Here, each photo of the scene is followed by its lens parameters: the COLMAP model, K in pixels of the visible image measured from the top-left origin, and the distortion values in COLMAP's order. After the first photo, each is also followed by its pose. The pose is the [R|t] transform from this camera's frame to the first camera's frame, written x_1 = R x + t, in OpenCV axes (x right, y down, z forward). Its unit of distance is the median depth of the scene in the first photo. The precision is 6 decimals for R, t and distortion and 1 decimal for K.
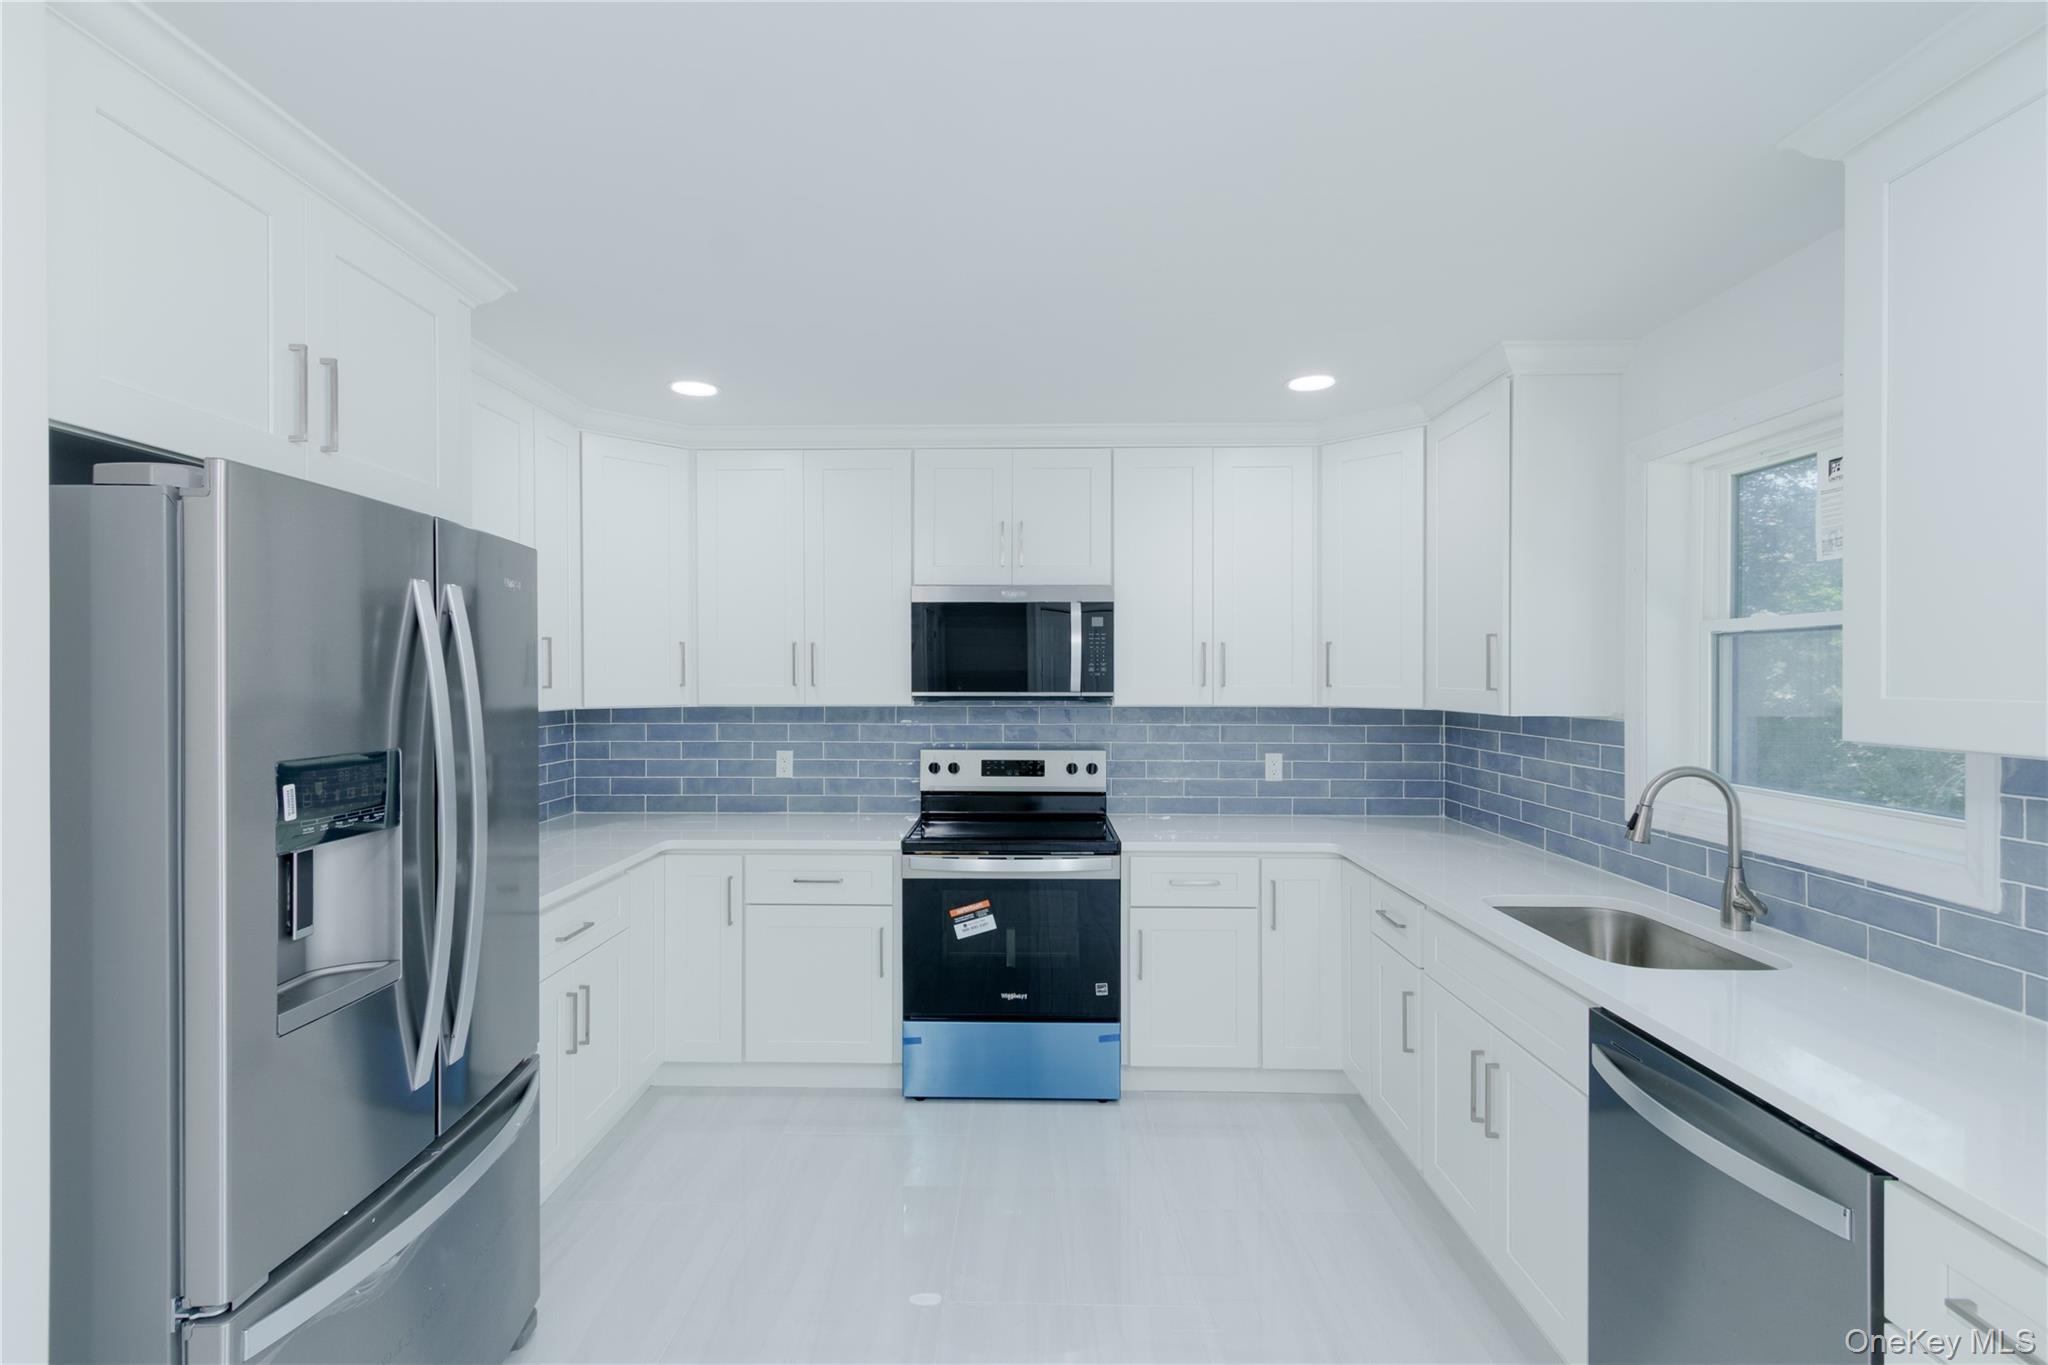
lens RADIAL K [[957.3, 0, 992.5], [0, 957.3, 656.9], [0, 0, 1]] dist [0.003859, -0.000323]
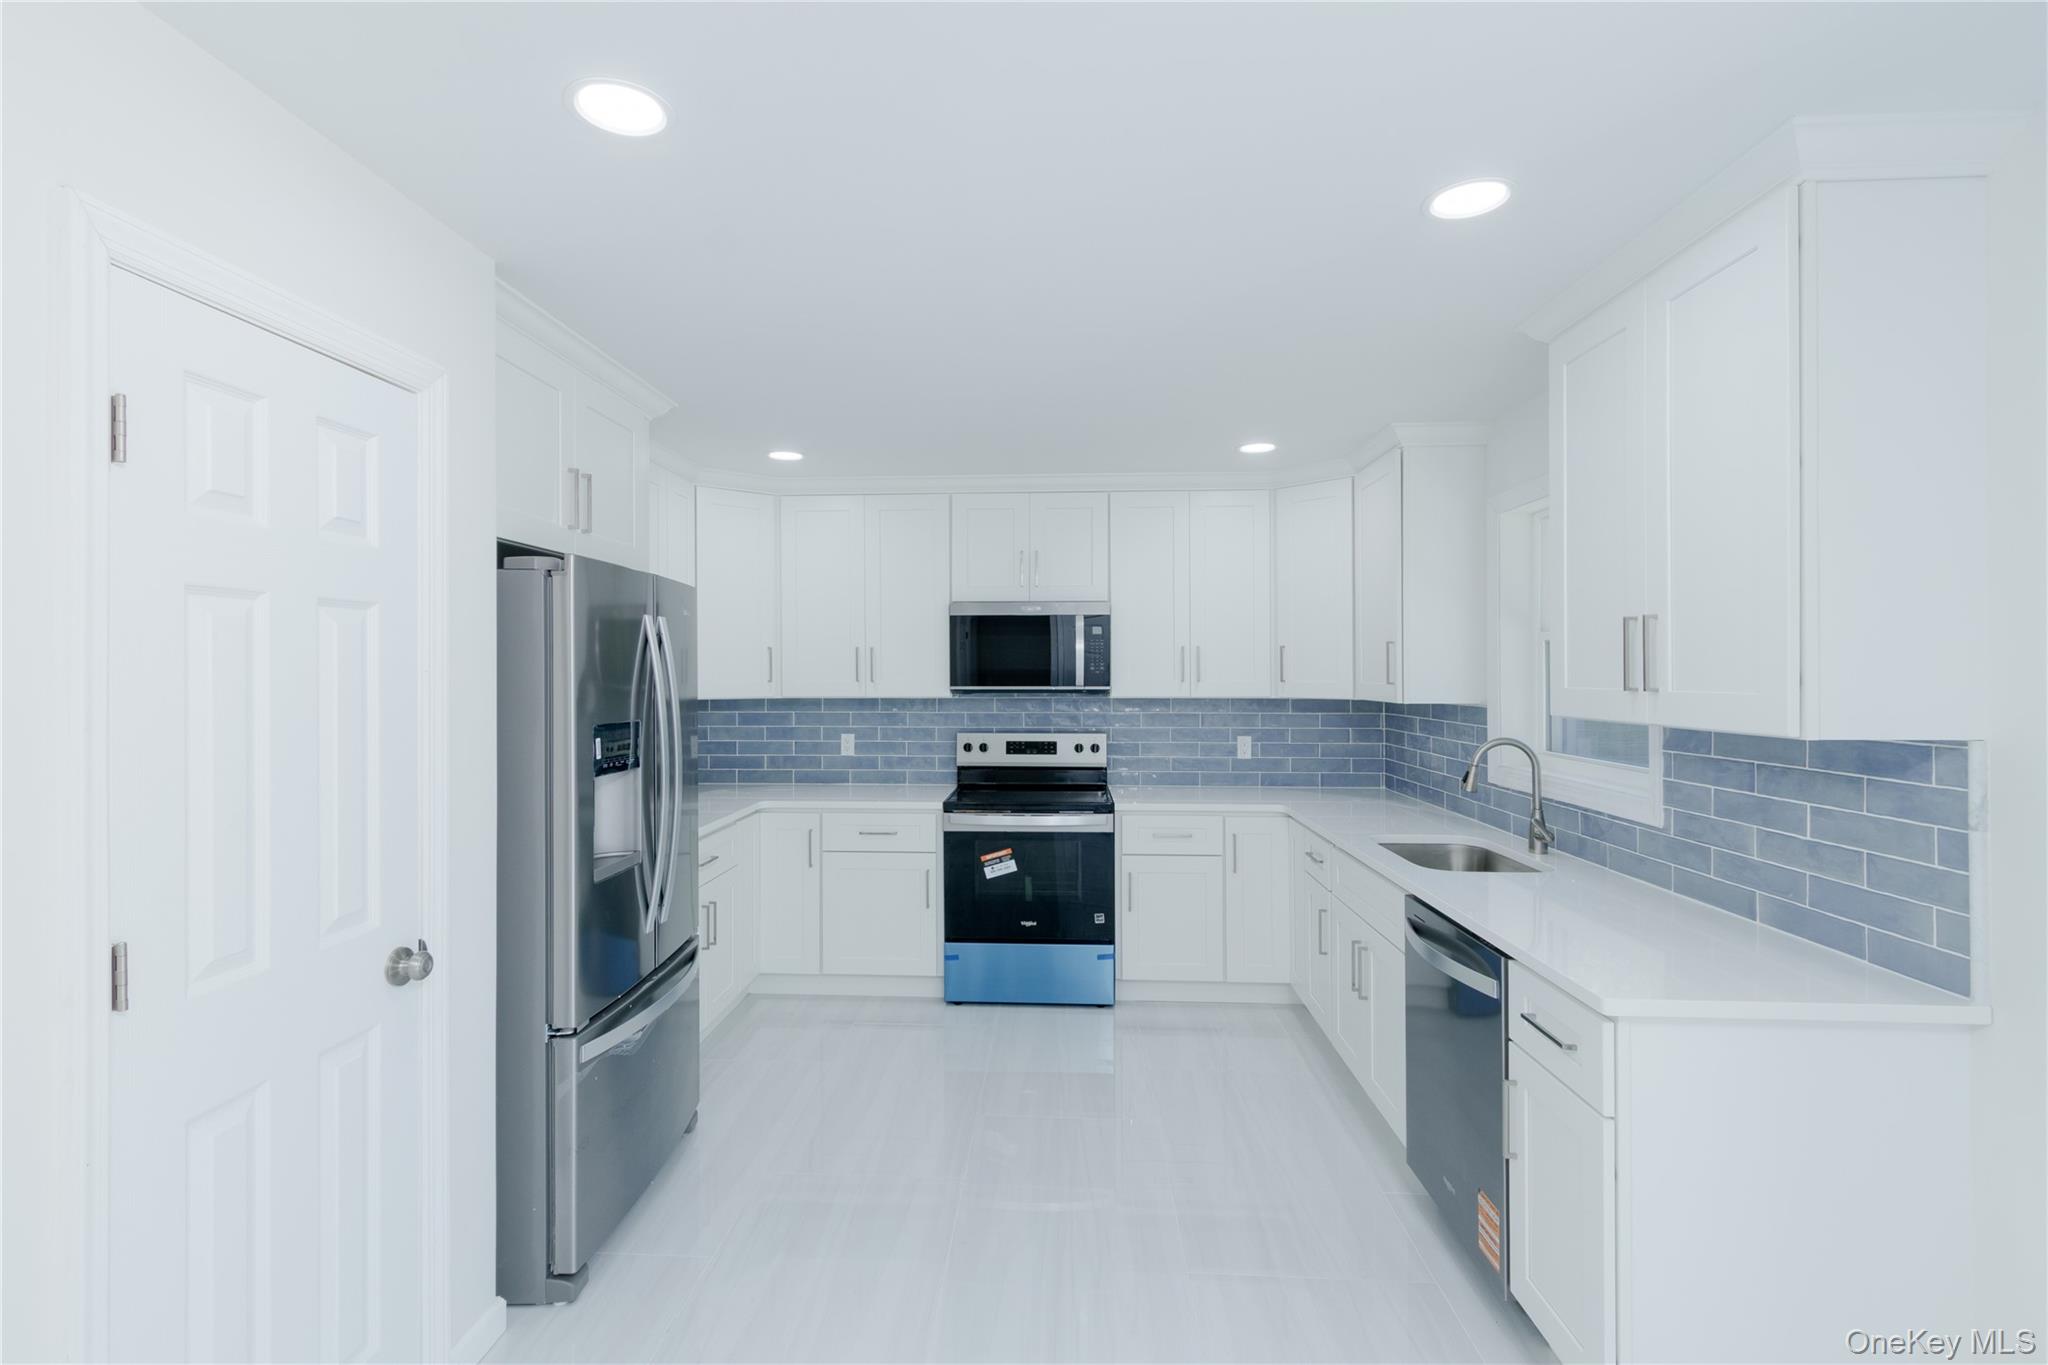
lens RADIAL K [[957.3, 0, 992.5], [0, 957.3, 656.9], [0, 0, 1]] dist [0.003859, -0.000323]
pose [[0.999455, -0.002001, -0.032952, 0.013734], [0.002130, 0.999990, 0.003885, -0.007390], [0.032944, -0.003953, 0.999449, -0.275358]]
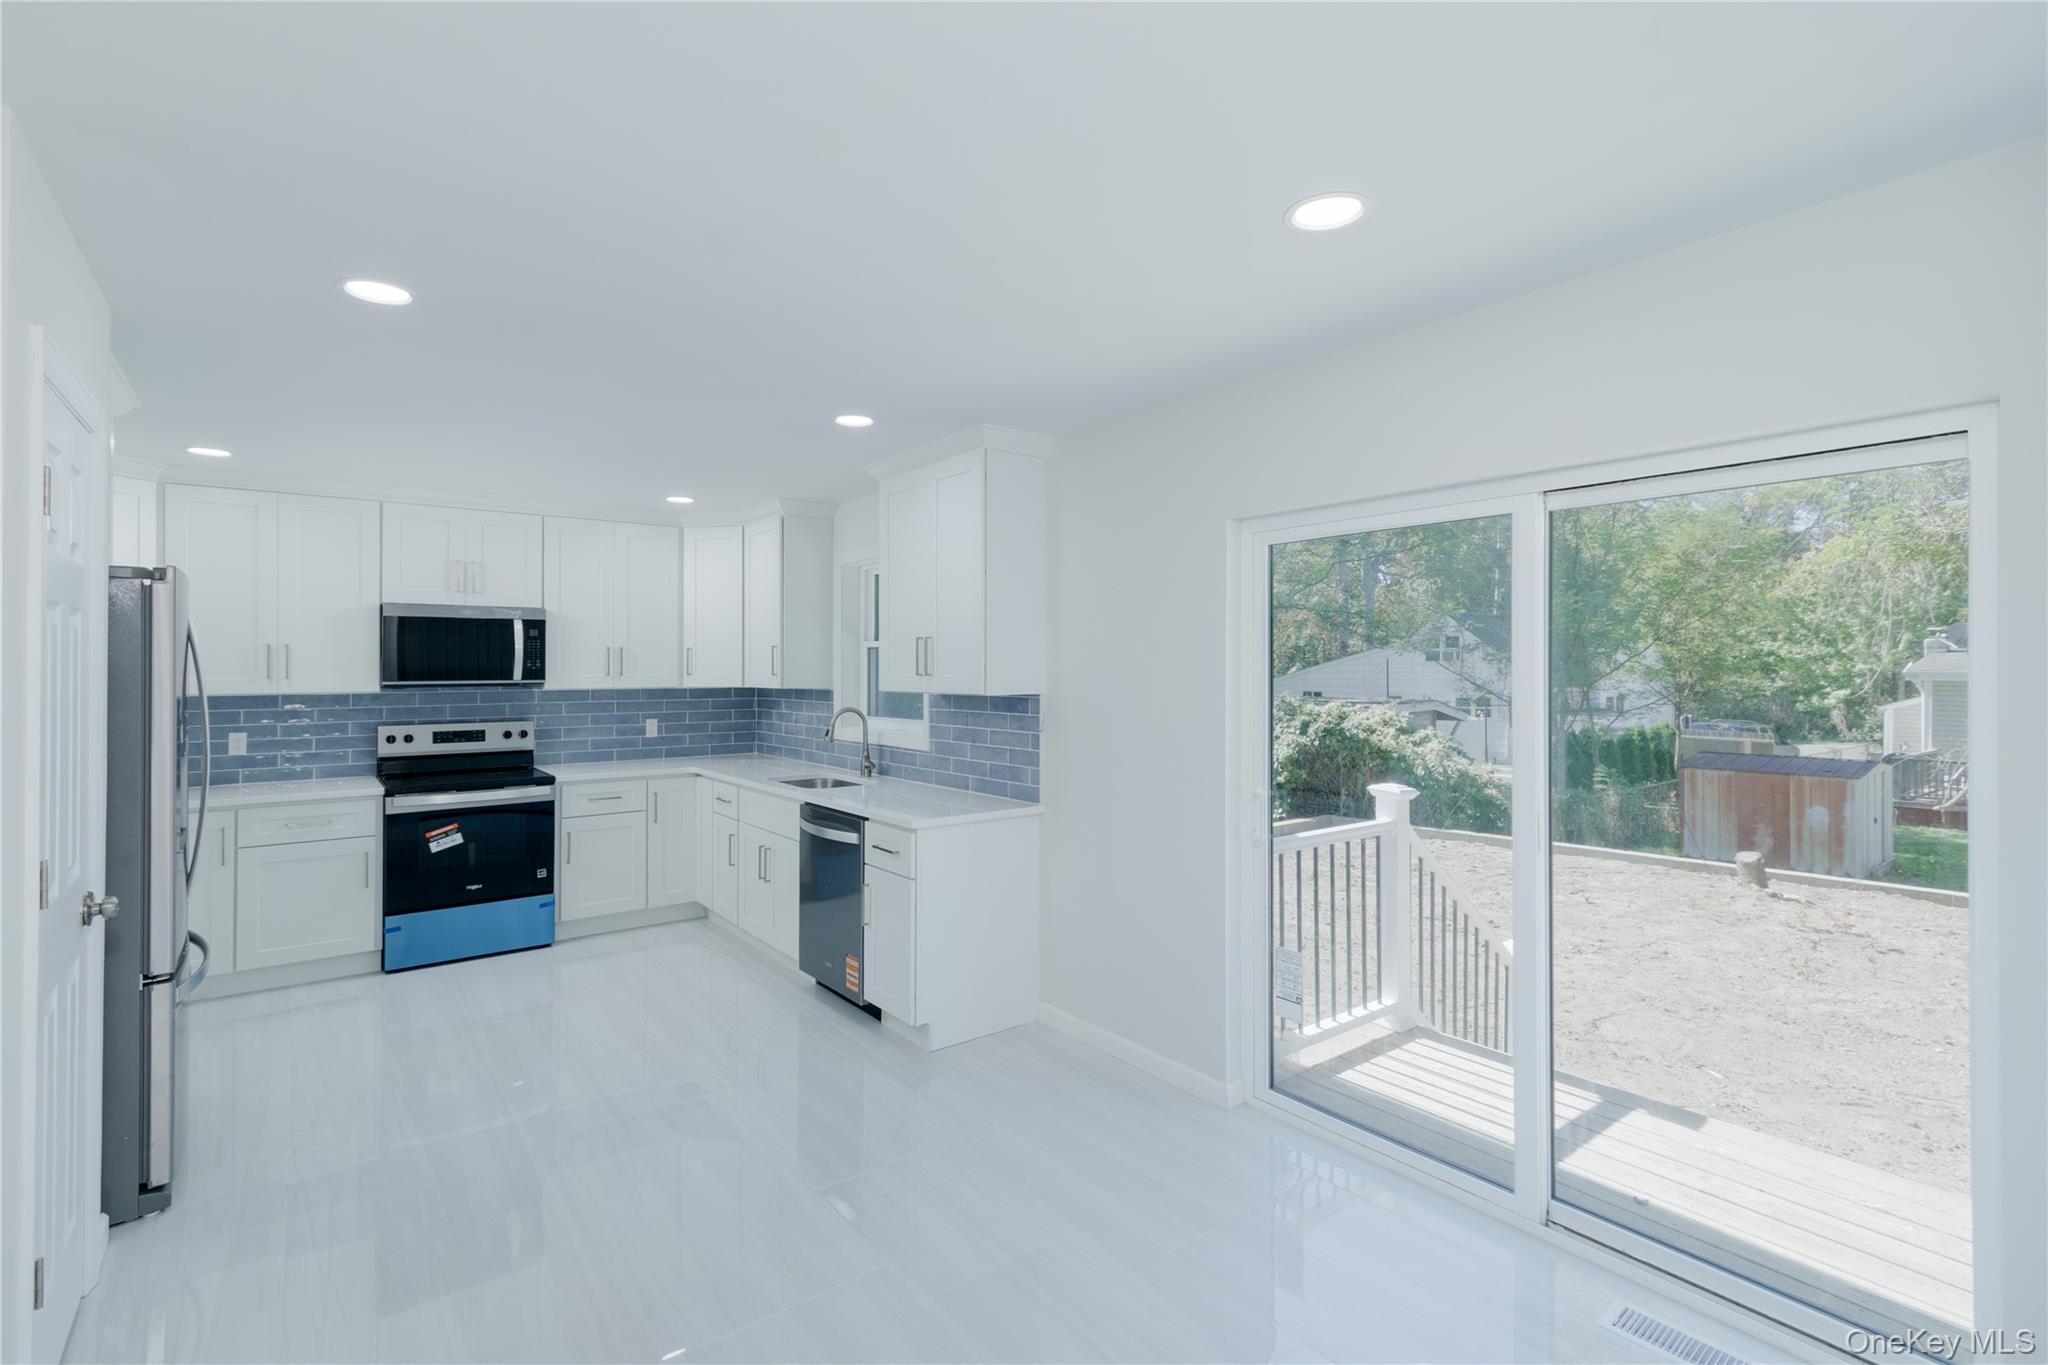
lens RADIAL K [[945.3, 0, 1006.8], [0, 945.3, 675.0], [0, 0, 1]] dist [0.005799, -0.000321]
pose [[0.780181, -0.008511, 0.625496, -0.245758], [-0.007597, 0.999705, 0.023079, -0.011075], [-0.625507, -0.022758, 0.779886, -0.629703]]
